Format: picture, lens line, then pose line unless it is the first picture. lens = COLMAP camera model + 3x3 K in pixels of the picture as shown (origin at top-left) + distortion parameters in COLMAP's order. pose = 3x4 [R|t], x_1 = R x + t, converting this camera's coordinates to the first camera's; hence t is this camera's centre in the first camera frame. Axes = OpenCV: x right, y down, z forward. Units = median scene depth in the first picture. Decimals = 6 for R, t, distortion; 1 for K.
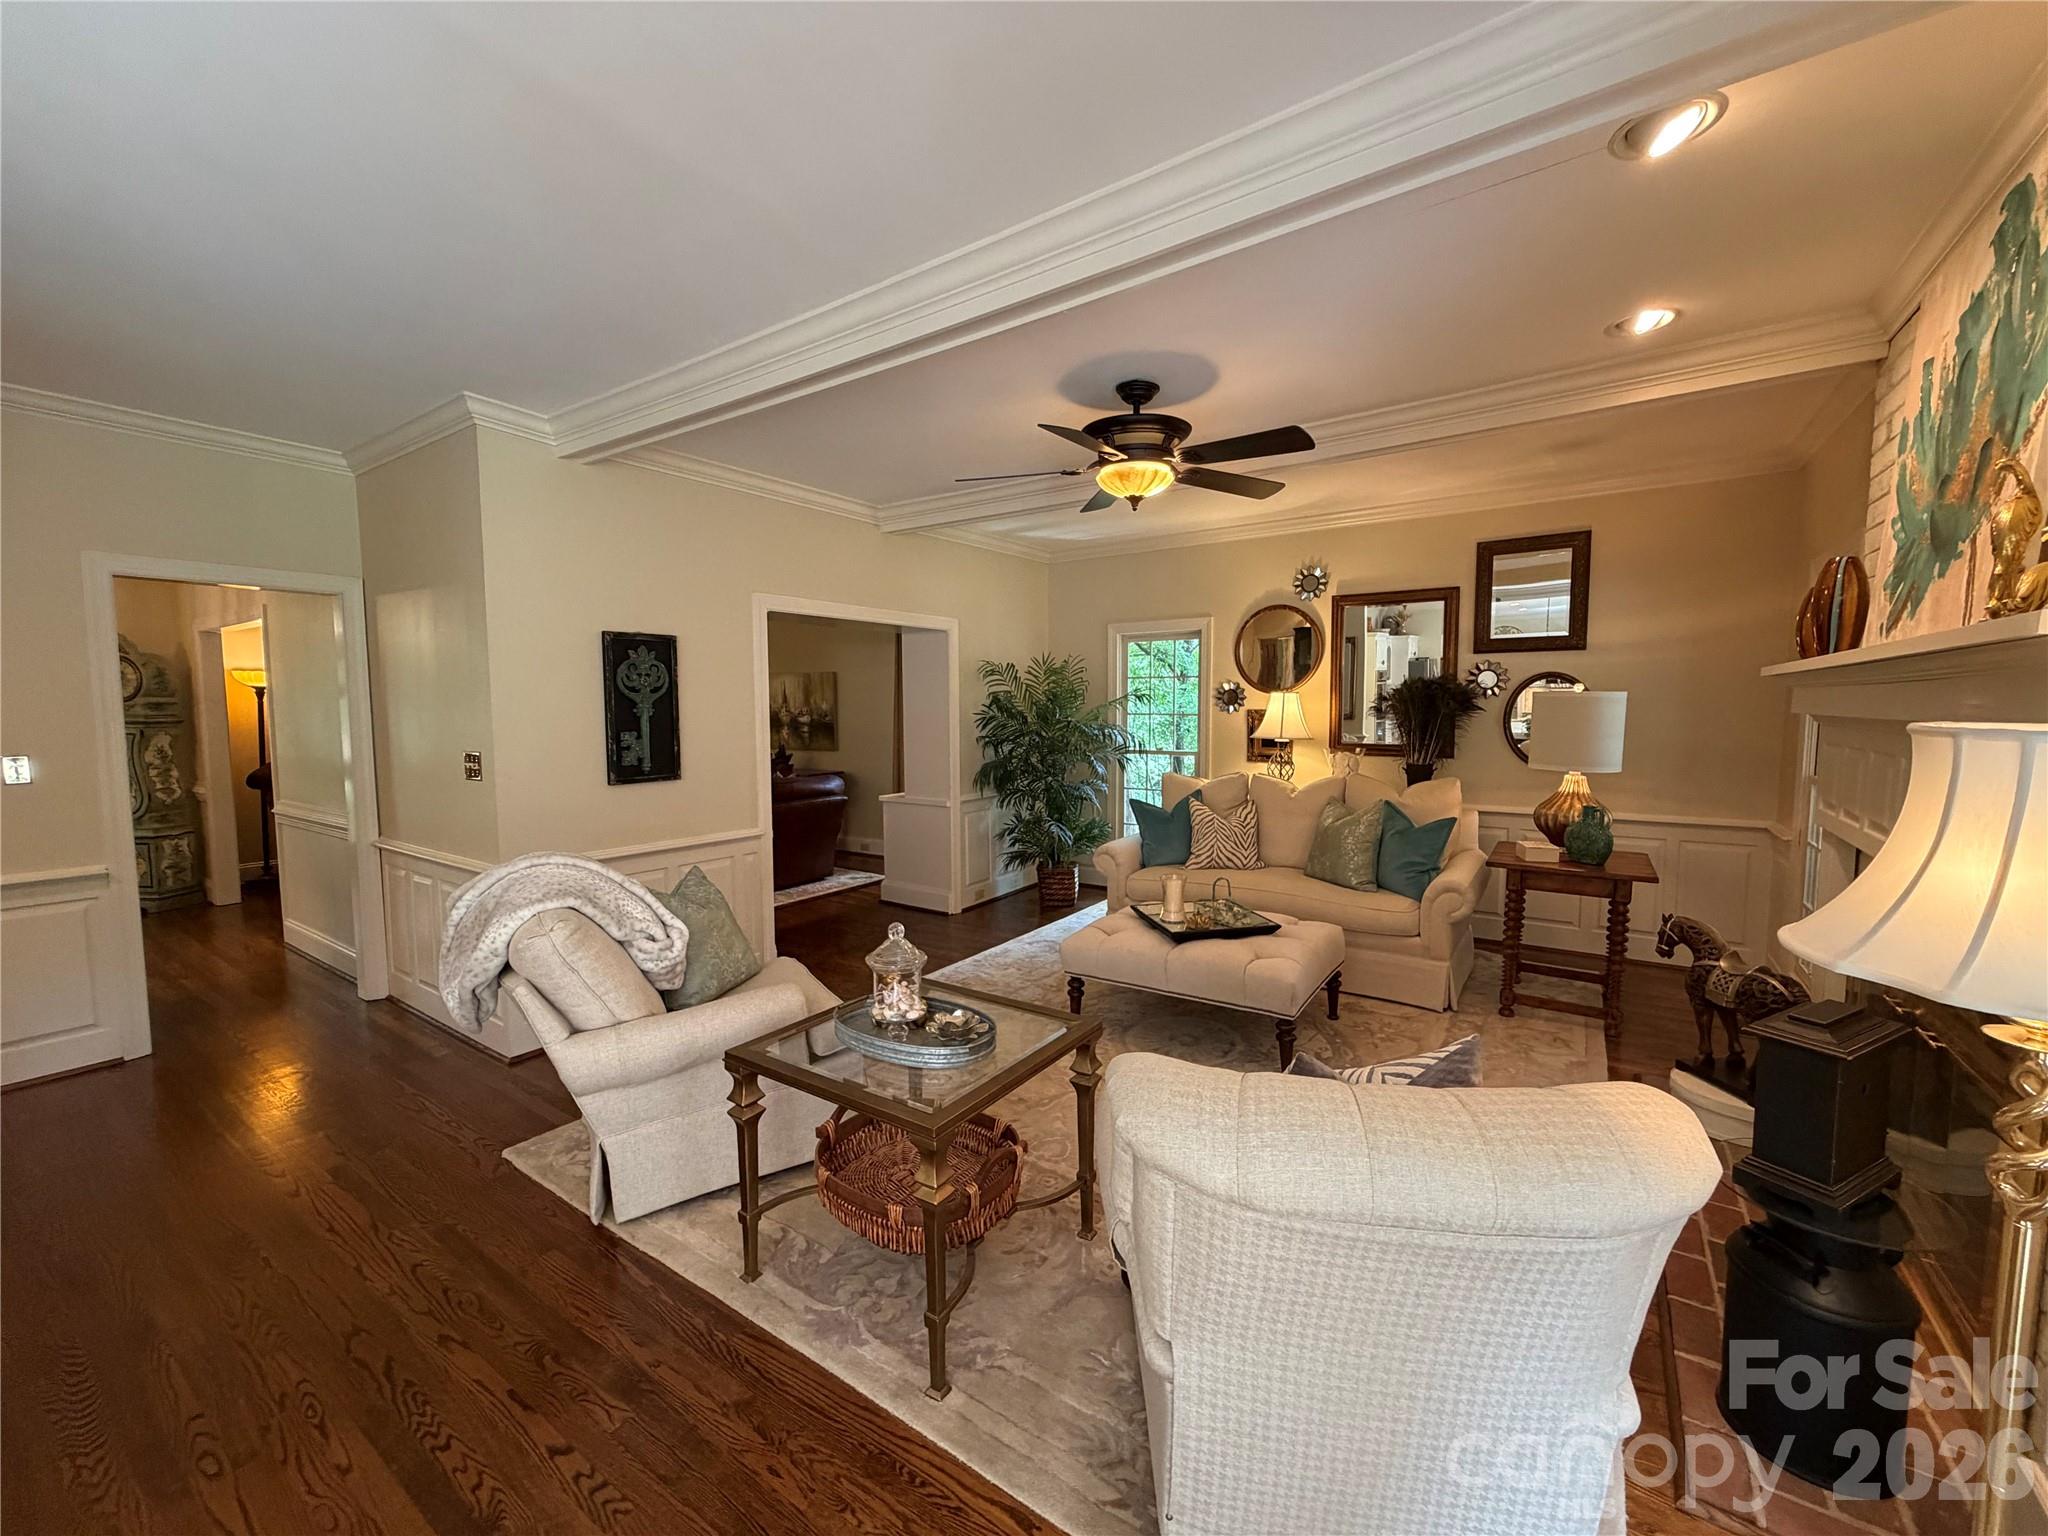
lens RADIAL K [[812.4, 0, 1019.9], [0, 812.4, 767.7], [0, 0, 1]] dist [0.000901, -0.000290]
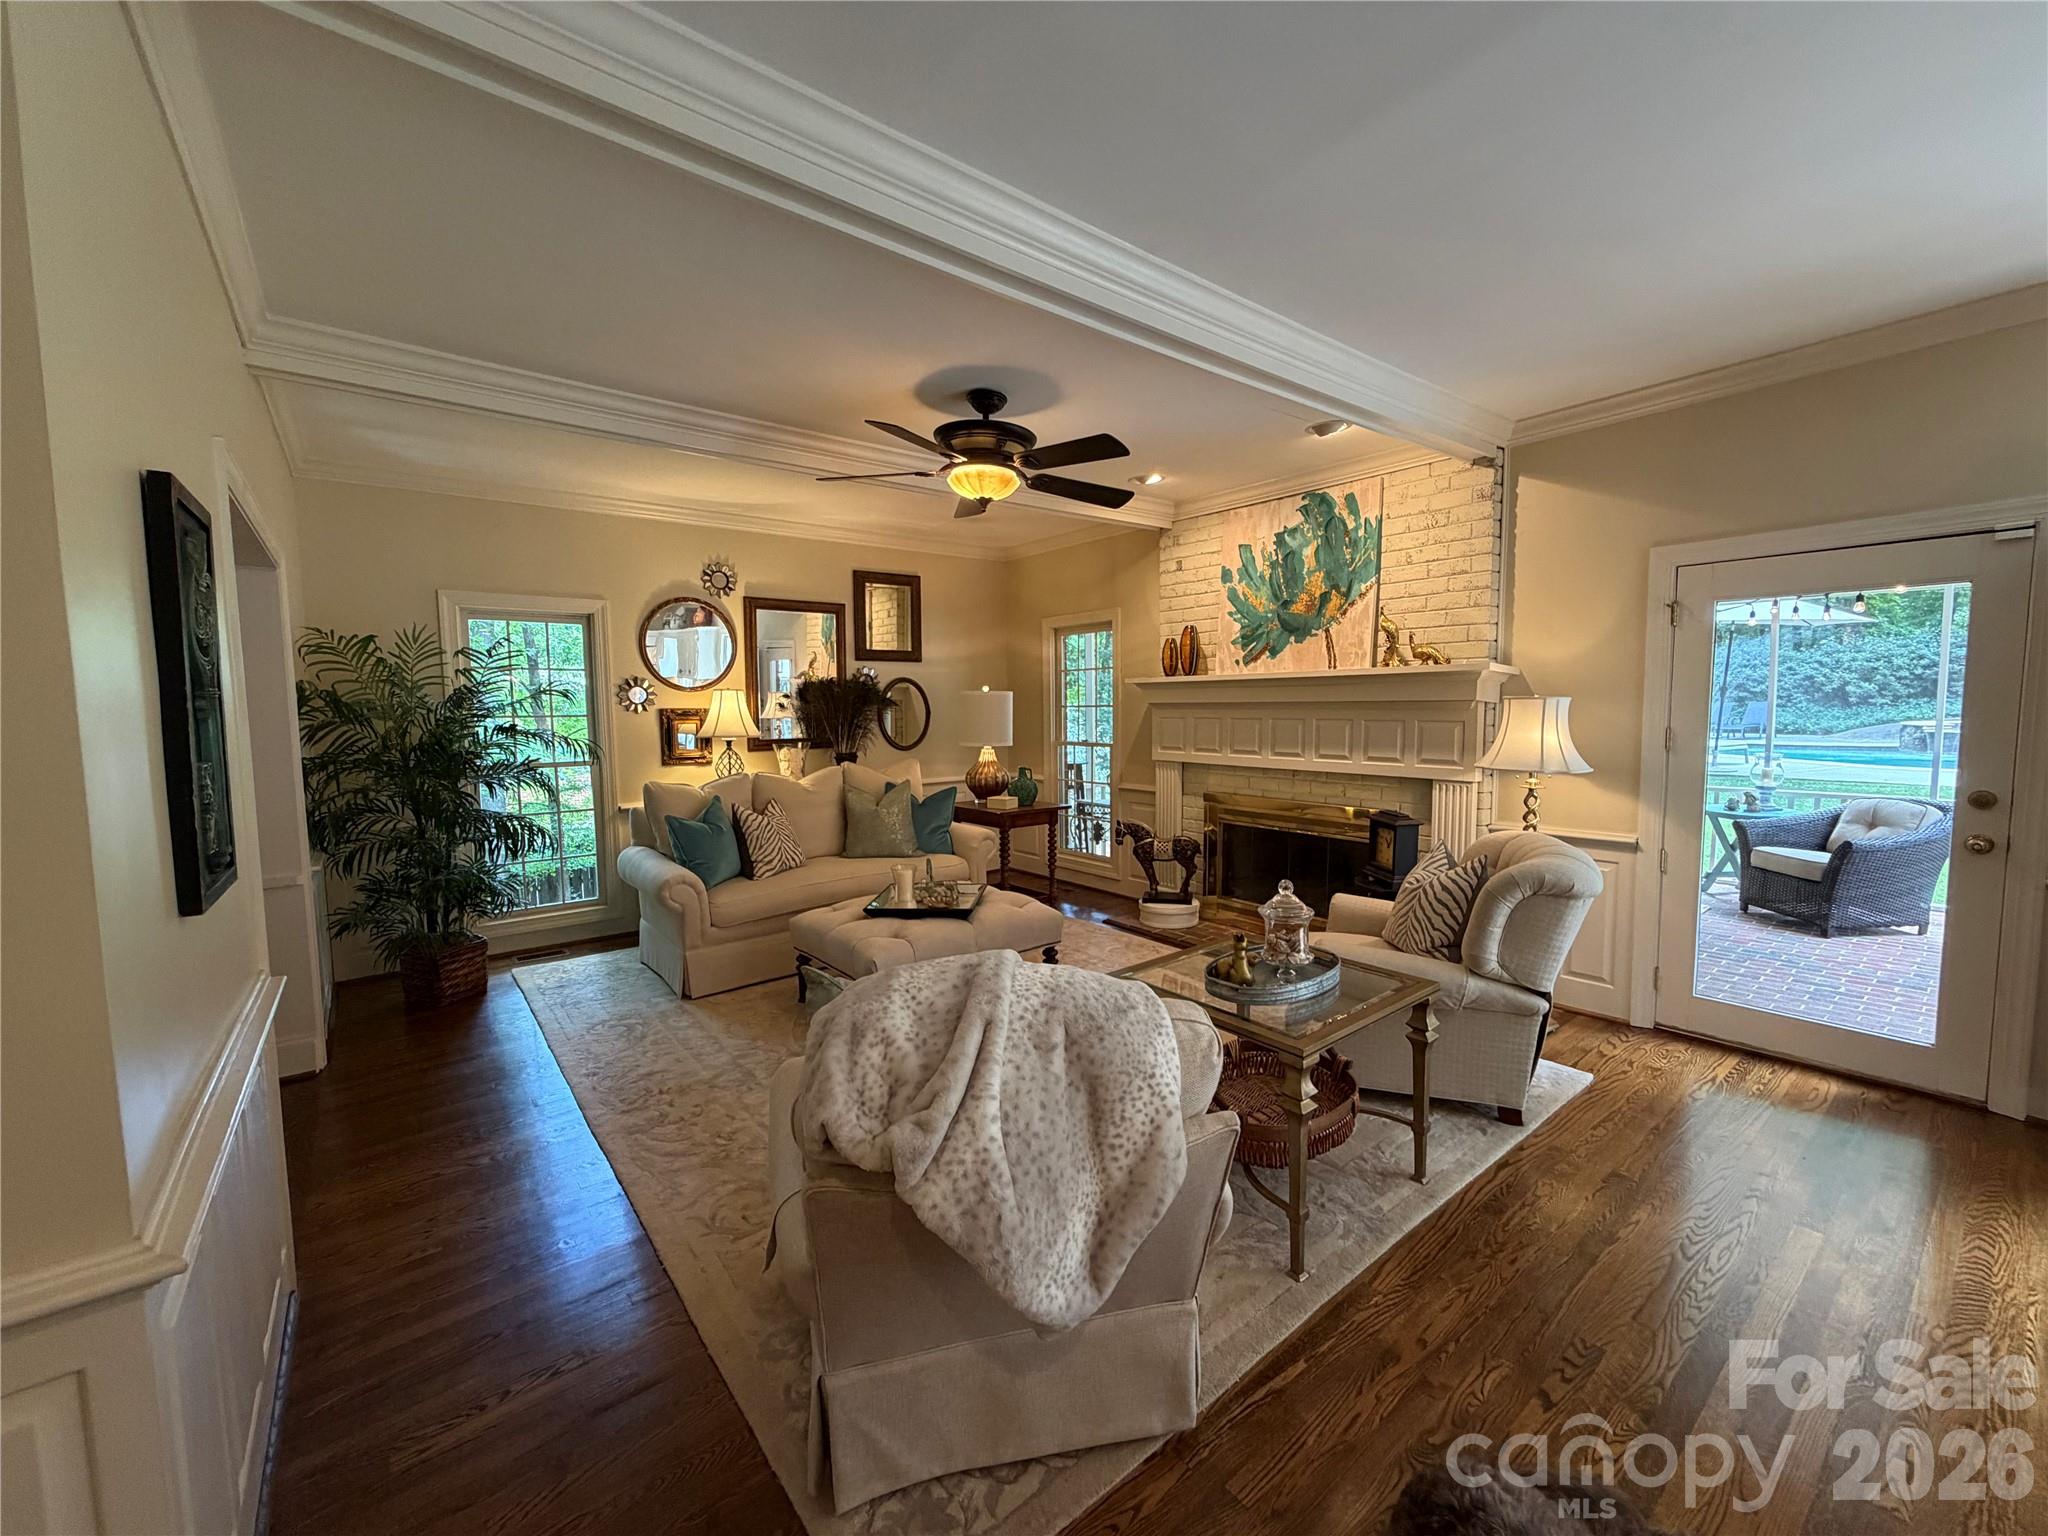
lens RADIAL K [[812.4, 0, 1017.8], [0, 812.4, 768.2], [0, 0, 1]] dist [0.000901, -0.000290]
pose [[0.294899, -0.074514, 0.952619, -0.567333], [0.083695, 0.995137, 0.051931, -0.023136], [-0.951856, 0.064415, 0.299702, 0.428835]]
